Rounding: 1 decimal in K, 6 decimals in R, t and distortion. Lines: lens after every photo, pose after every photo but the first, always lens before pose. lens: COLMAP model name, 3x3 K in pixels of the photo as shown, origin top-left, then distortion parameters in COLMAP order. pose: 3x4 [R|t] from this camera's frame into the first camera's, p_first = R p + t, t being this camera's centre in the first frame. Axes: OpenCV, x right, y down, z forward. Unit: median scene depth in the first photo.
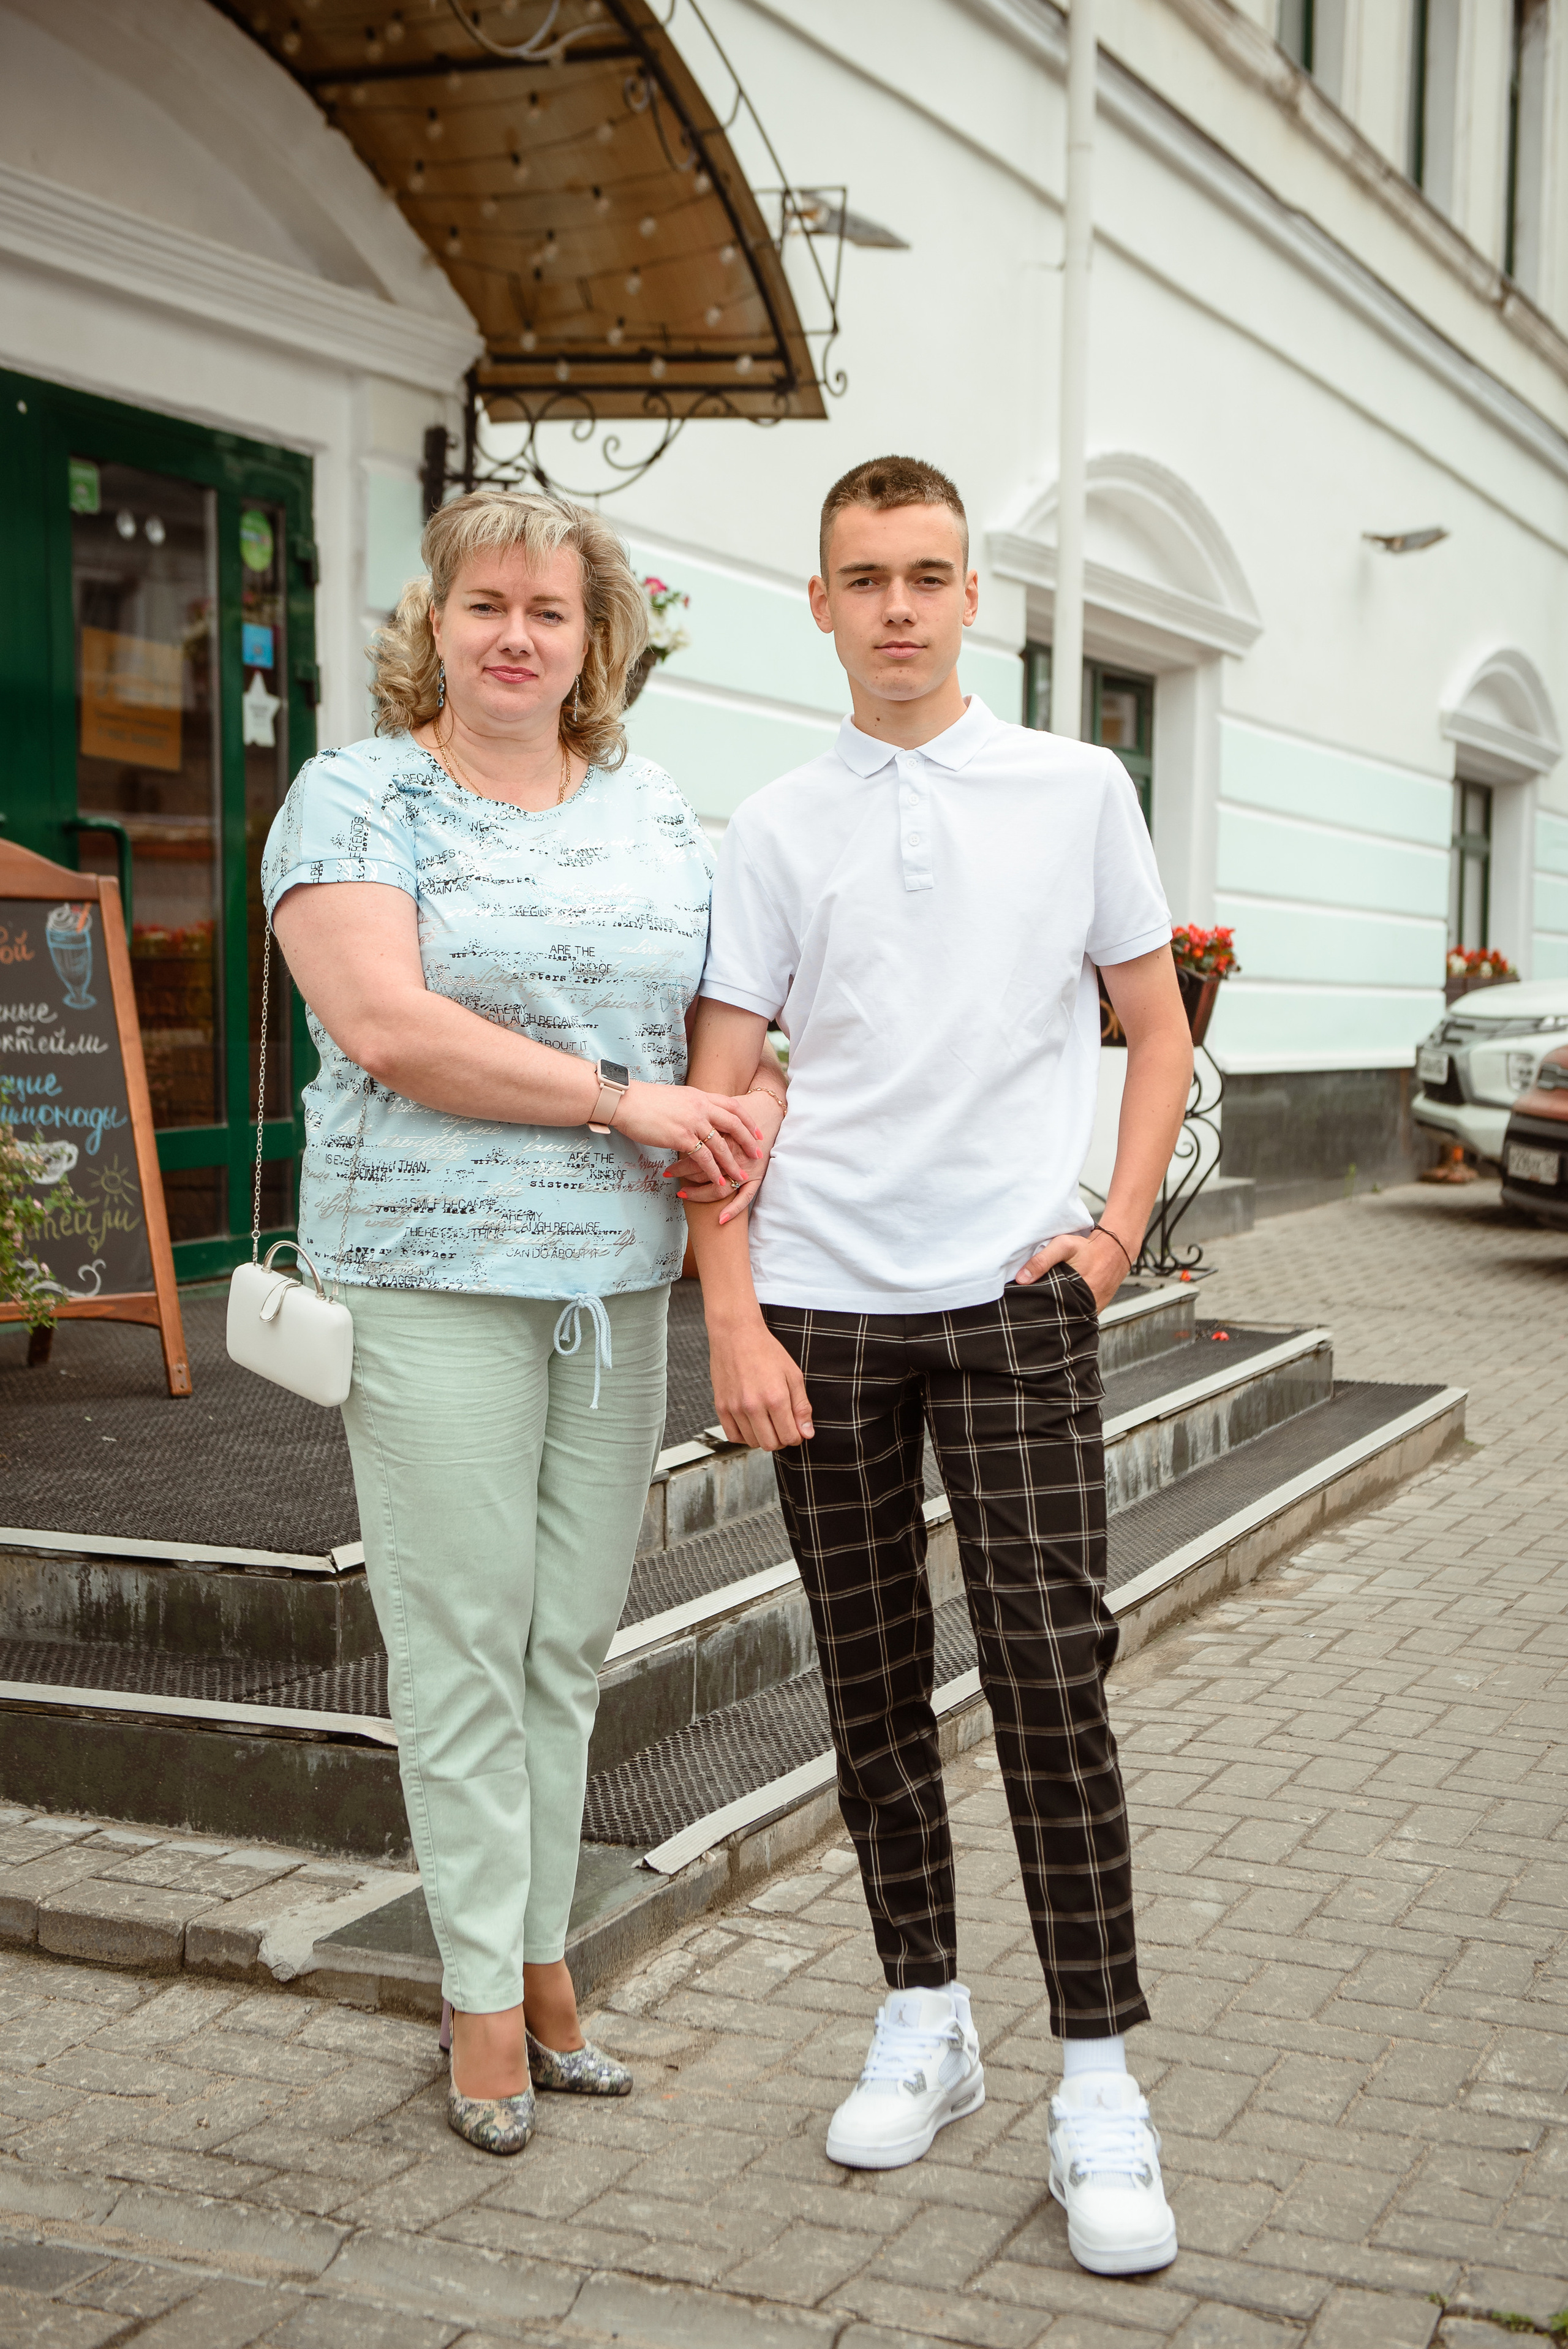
lens RADIAL K [[3102.0, 0, 784.0], [0, 3102.0, 1174.5], [0, 0, 1]] dist [0.105731, -0.000462]
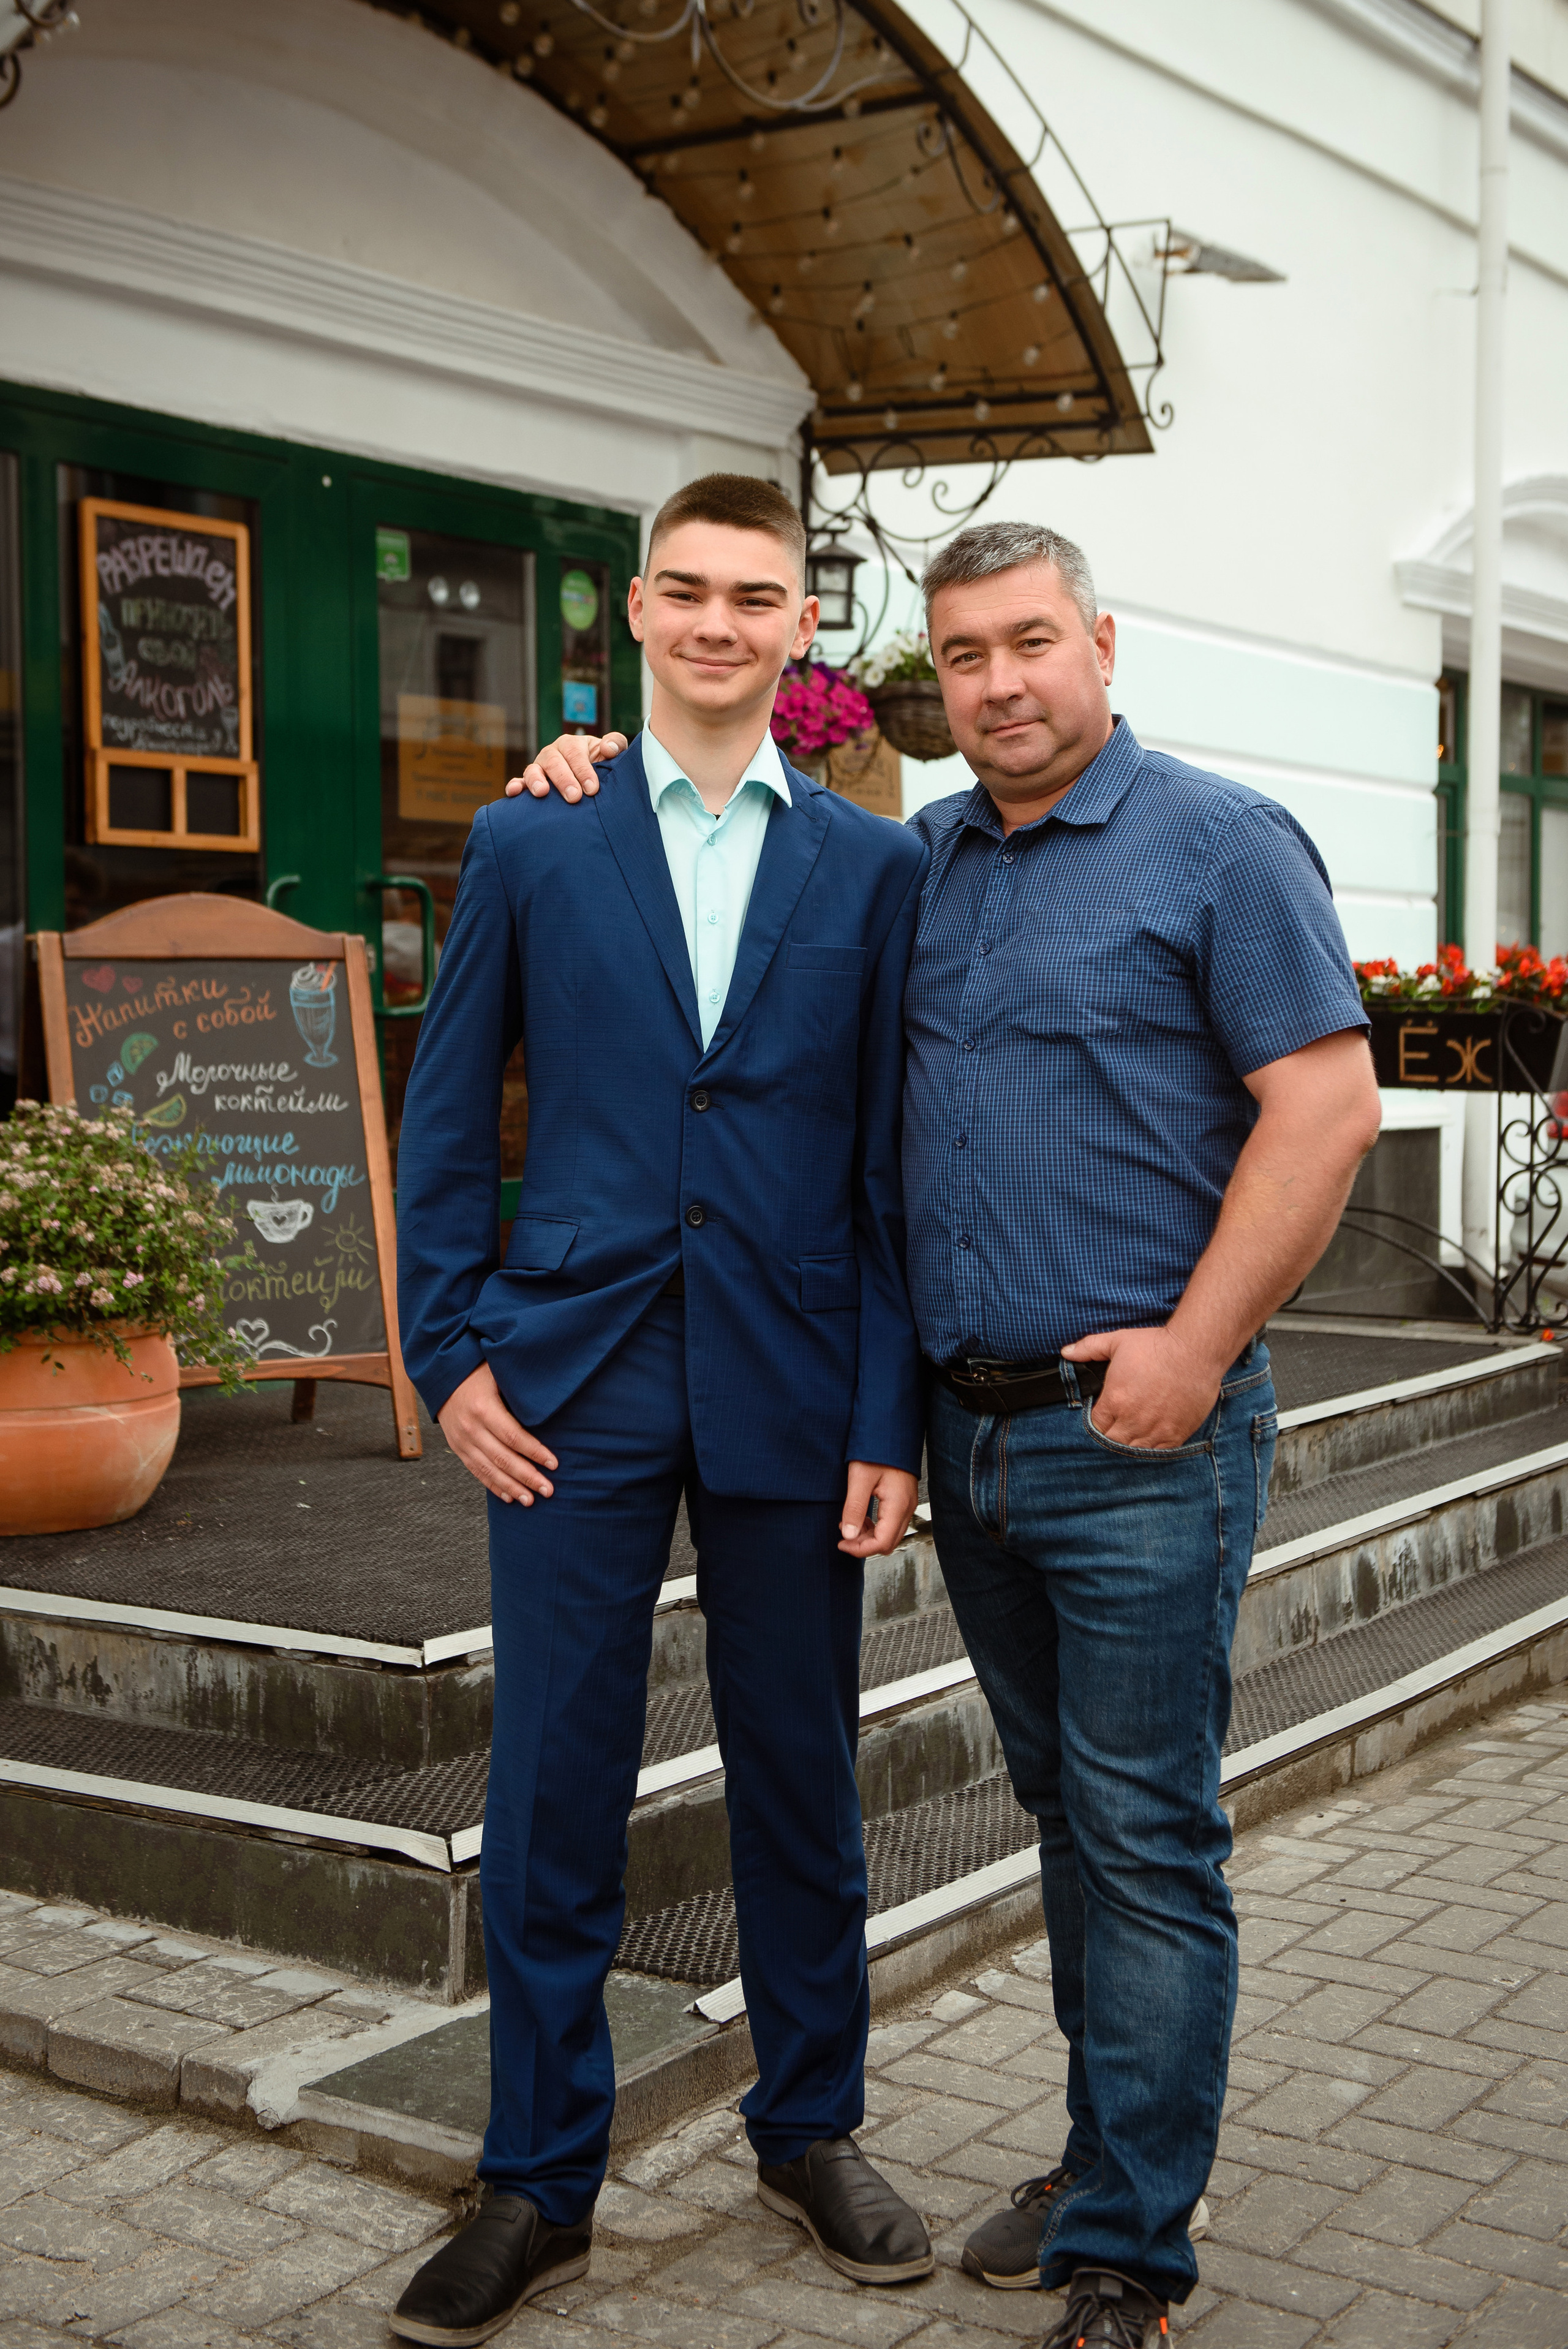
lens RADIAL K [[2974.5, 0, 774.2], [0, 2974.5, 1061.0], [0, 0, 1]] dist [0.082080, 0.031042]
pose [[0.980667, -0.009121, -0.195472, 0.104288], [-0.000065, 0.998898, -0.046937, -0.010185], [0.195685, 0.046043, 0.979585, 0.090493]]
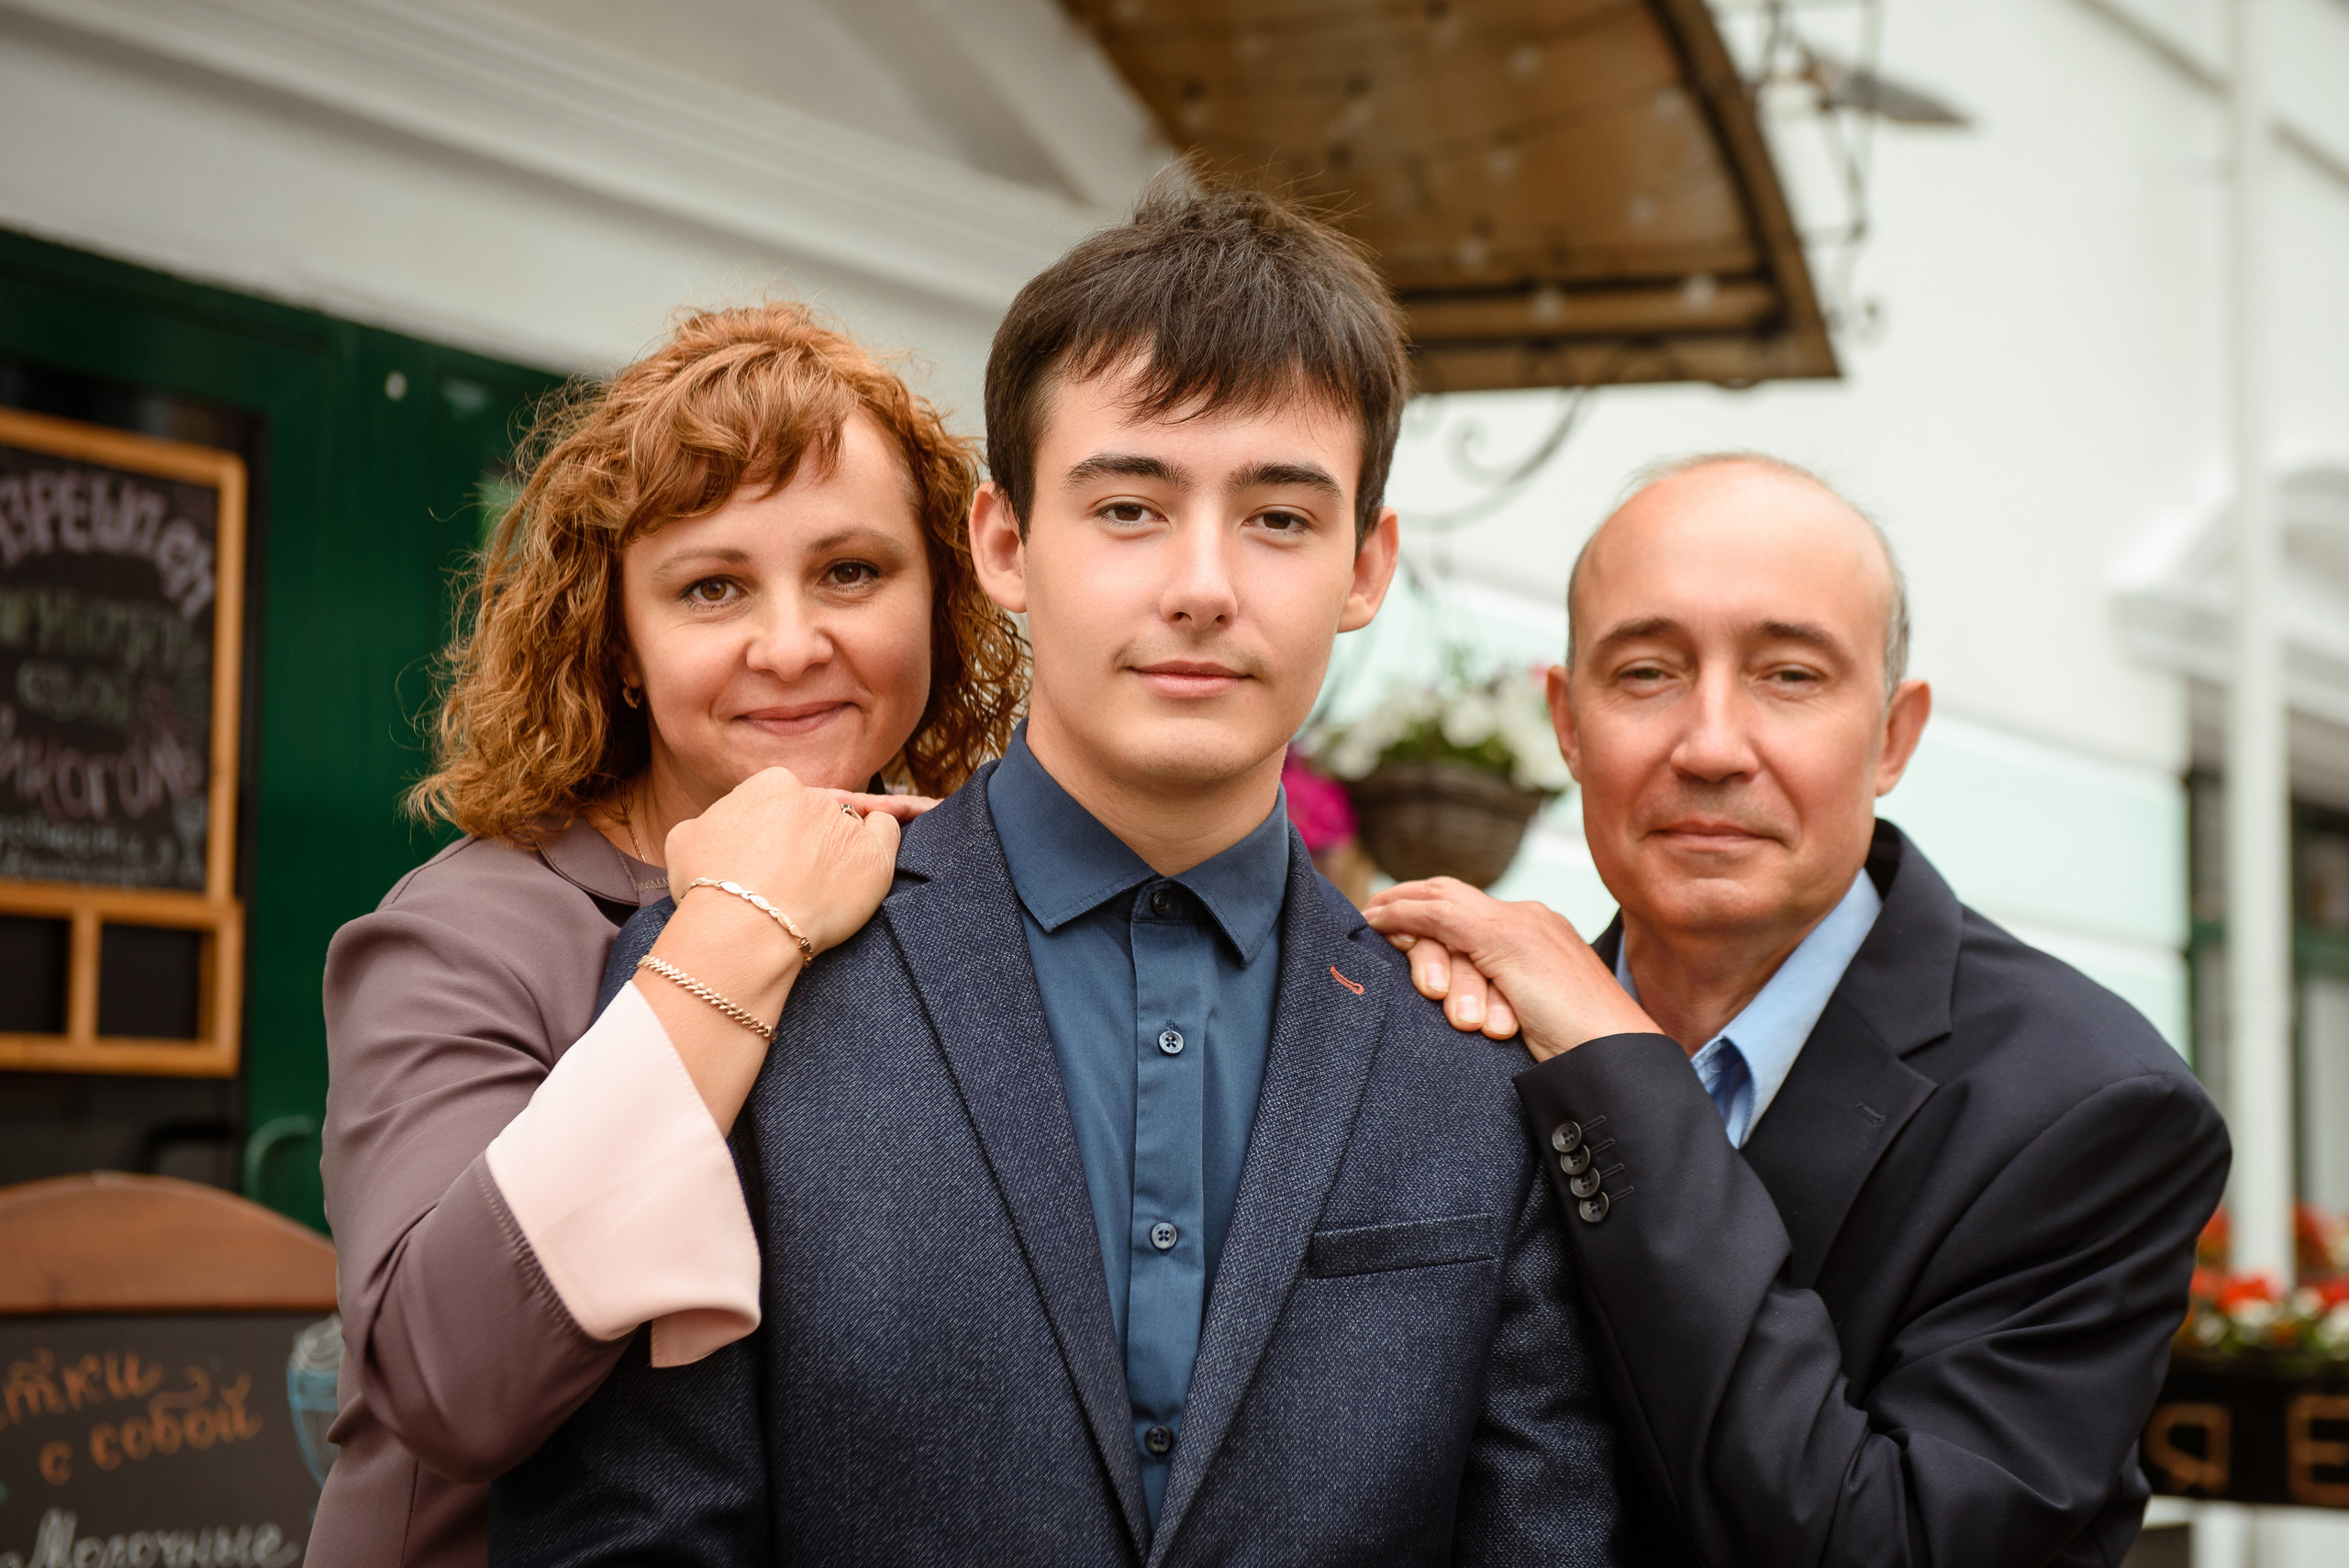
lens RADIAL K [[4217.1, 0, 1286.5], [0, 4217.1, 698.7], [0, 0, 1]] dist [0.137947, -0.095931]
pose [[0.992947, -0.016205, -0.117447, 0.002352], [-0.005781, 0.982819, -0.184479, -0.059456], [0.118418, 0.183857, 0.975794, 0.337600]]
